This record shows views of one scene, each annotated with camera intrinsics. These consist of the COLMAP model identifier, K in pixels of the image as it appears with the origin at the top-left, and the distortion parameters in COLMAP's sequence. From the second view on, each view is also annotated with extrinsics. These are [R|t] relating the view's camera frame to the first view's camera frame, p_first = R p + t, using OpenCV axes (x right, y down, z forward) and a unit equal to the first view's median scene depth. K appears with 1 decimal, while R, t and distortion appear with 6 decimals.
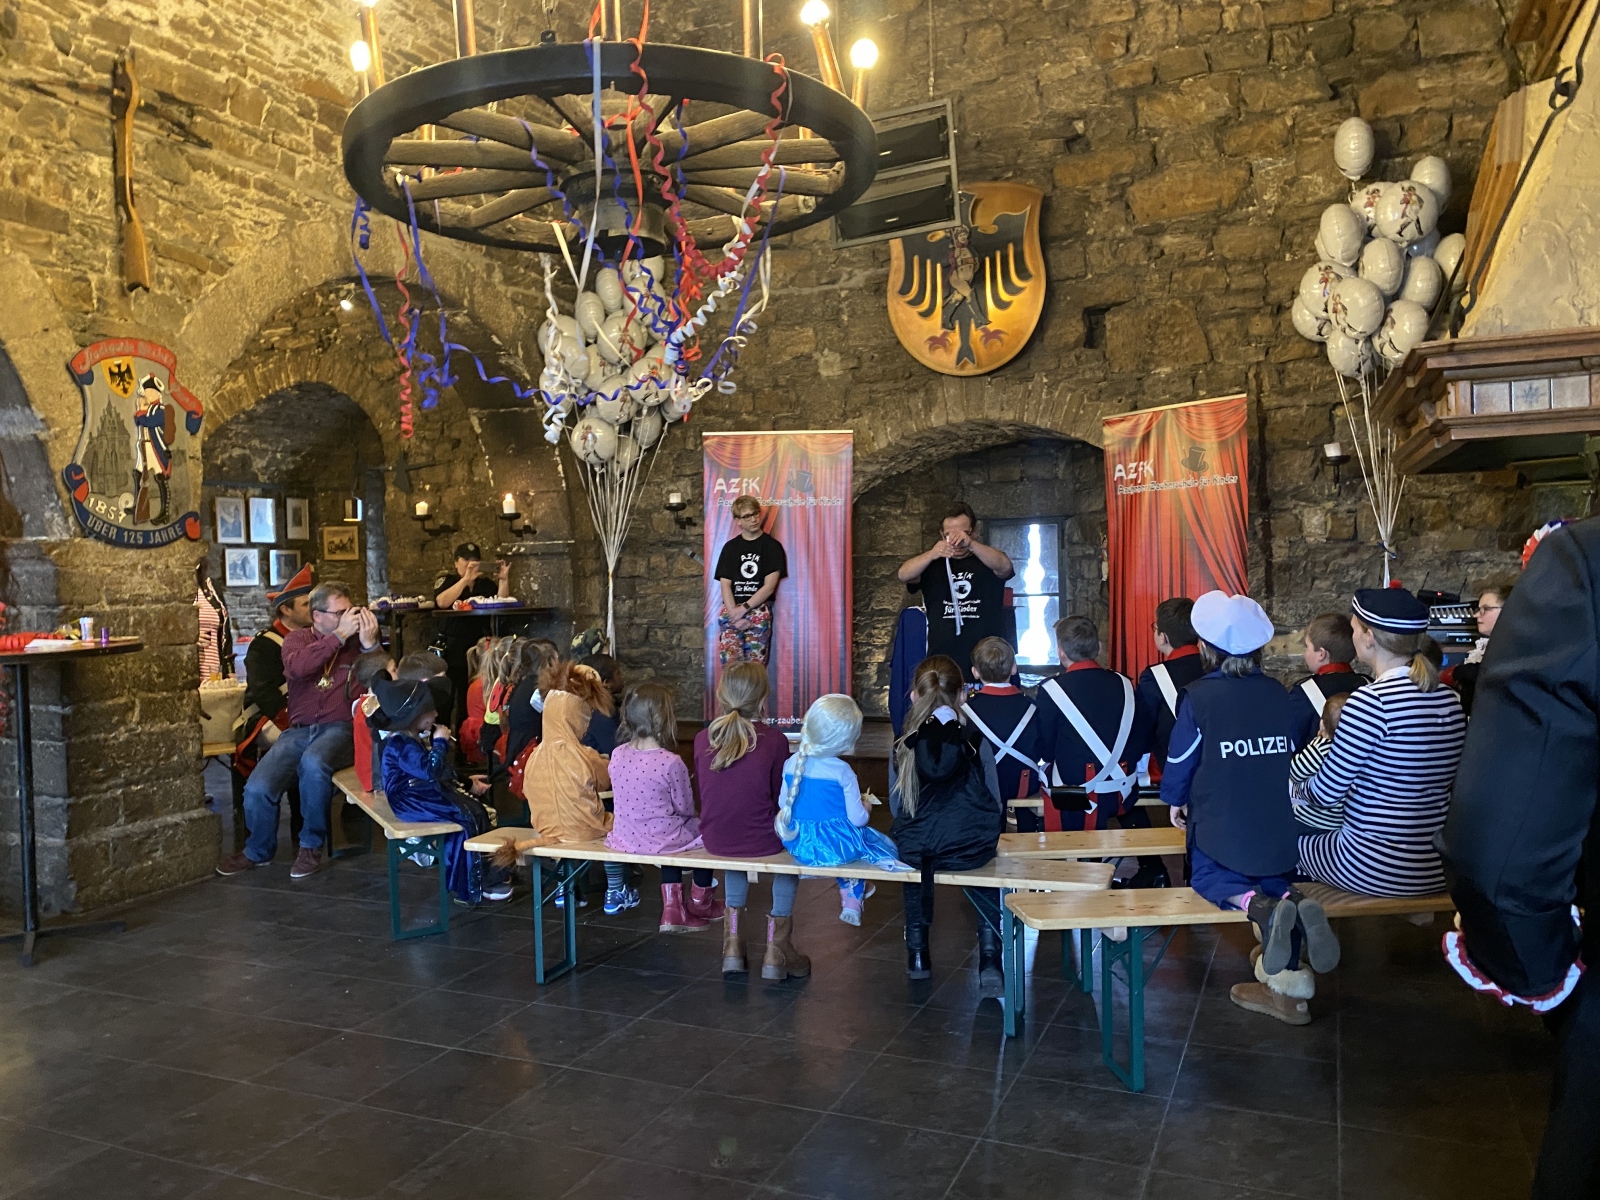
lens RADIAL K [[1220.3, 0, 790.9], [0, 1220.3, 602.4], [0, 0, 1]] dist [0.034686, -0.041880]
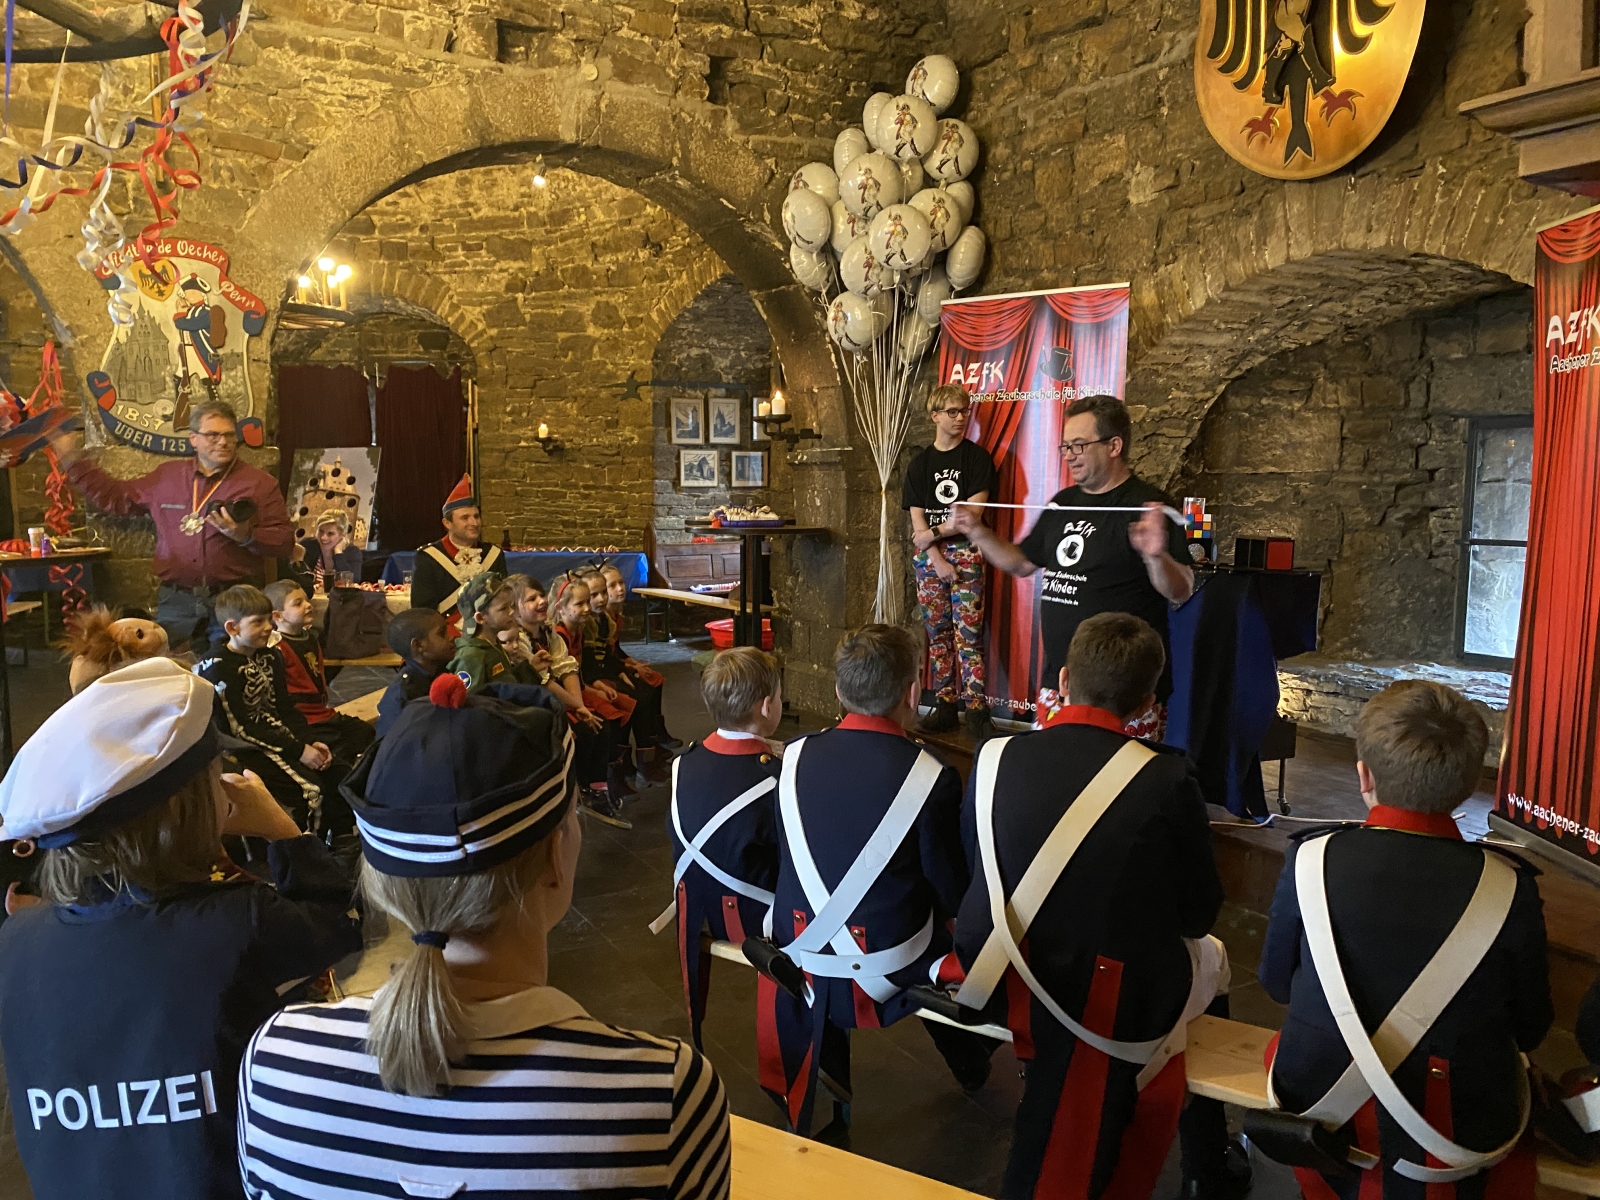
lens RADIAL K [[1220.3, 0, 784.0], [0, 1220.3, 601.3], [0, 0, 1]] dist [0.034686, -0.041880]
pose [[0.797858, 0.086235, -0.596646, 0.334569], [-0.034971, 0.994670, 0.096997, -0.030518], [0.601830, -0.056524, 0.796621, 0.374667]]
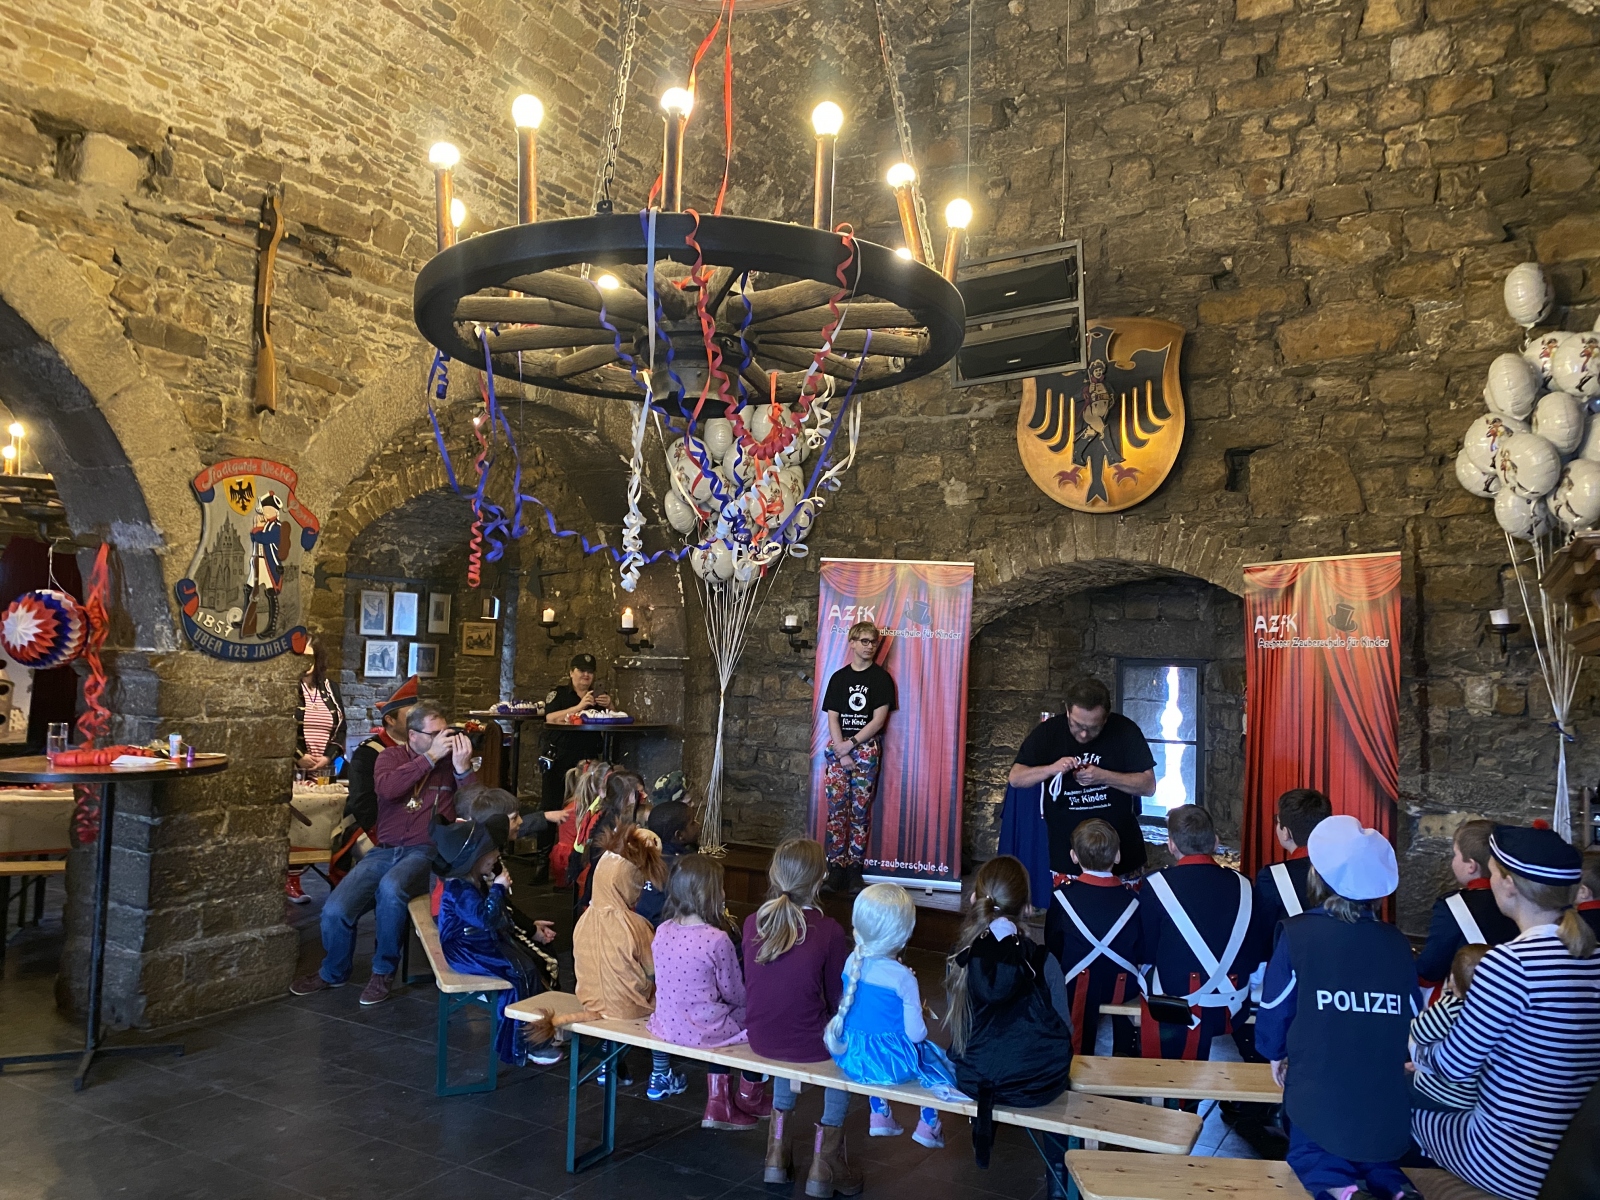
lens RADIAL K [[1220.3, 0, 800.3], [0, 1220.3, 595.1], [0, 0, 1]] dist [0.034686, -0.041880]
pose [[0.991505, 0.050197, -0.119992, 0.033043], [-0.059831, 0.995150, -0.078080, -0.035270], [0.115490, 0.084596, 0.989700, 0.034230]]
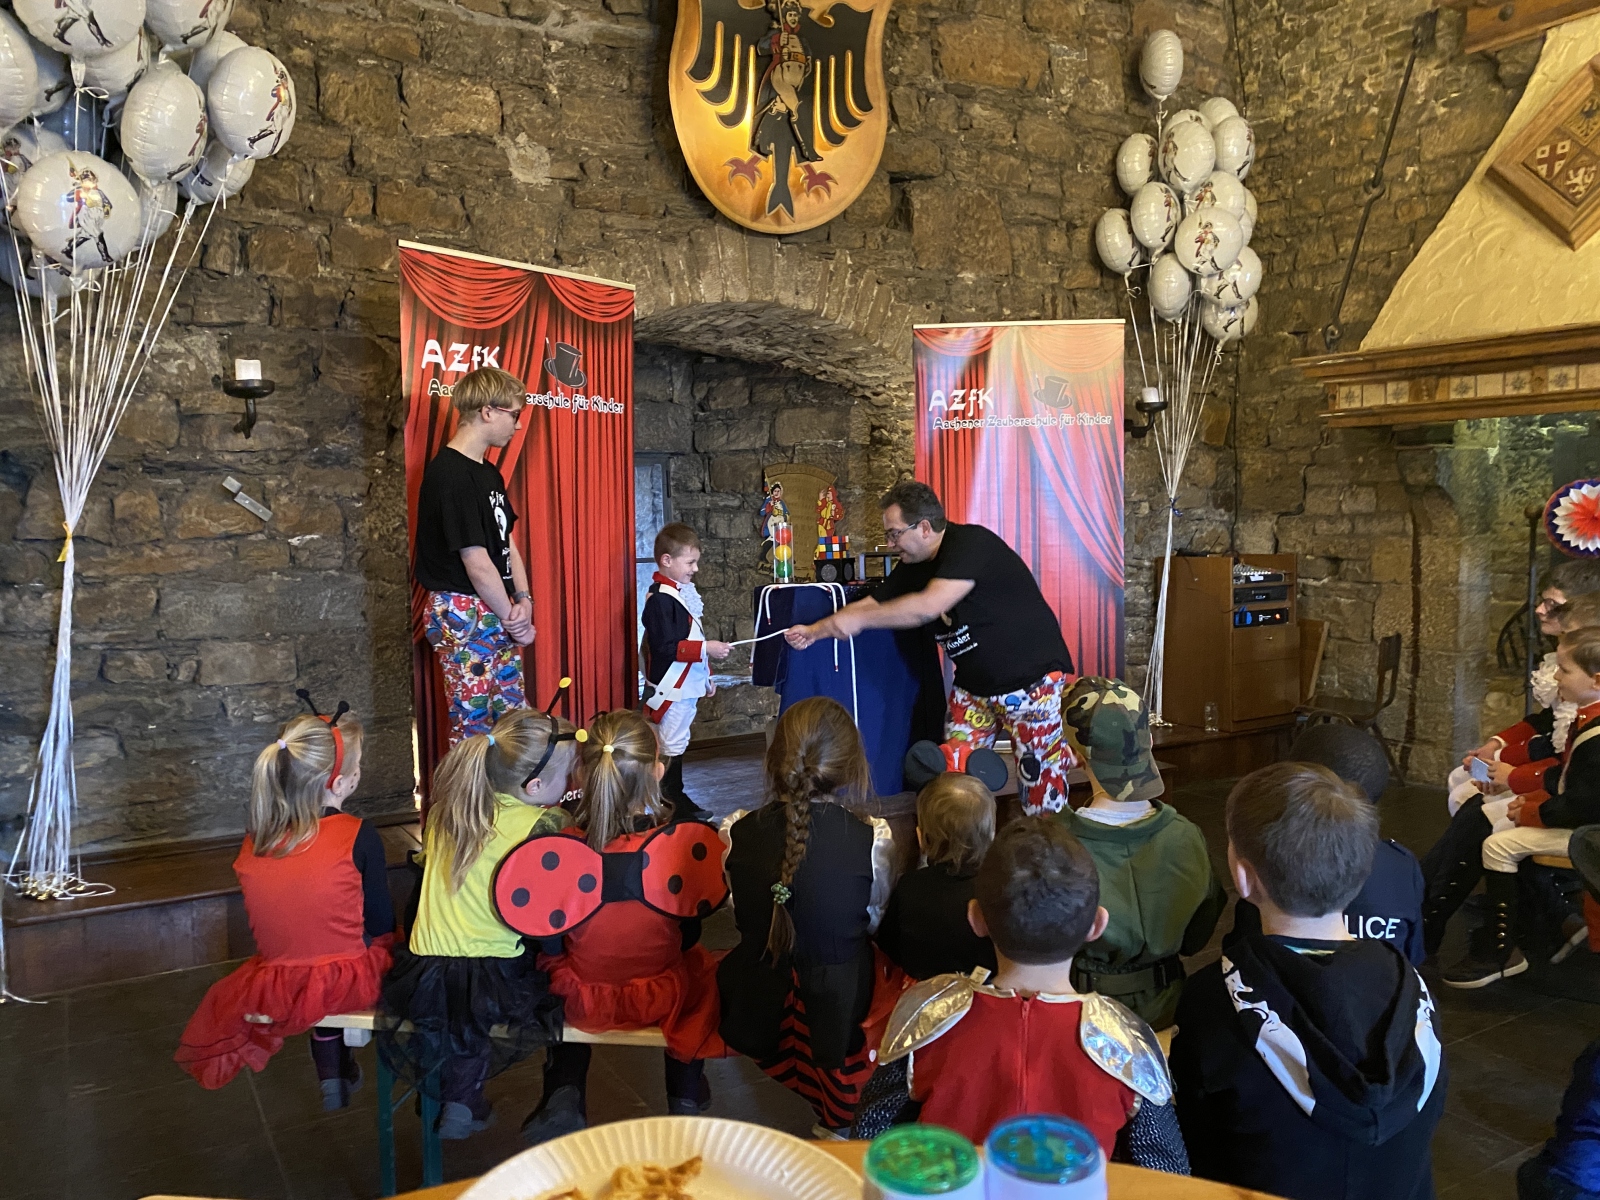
lens RADIAL K [[1220.3, 0, 807.1], [0, 1220.3, 605.6], [0, 0, 1]] dist [0.034686, -0.041880]
pose [[0.570913, -0.049728, 0.819503, -0.420718], [0.020343, 0.998714, 0.046431, -0.014797], [-0.820758, -0.009837, 0.571191, 0.635676]]
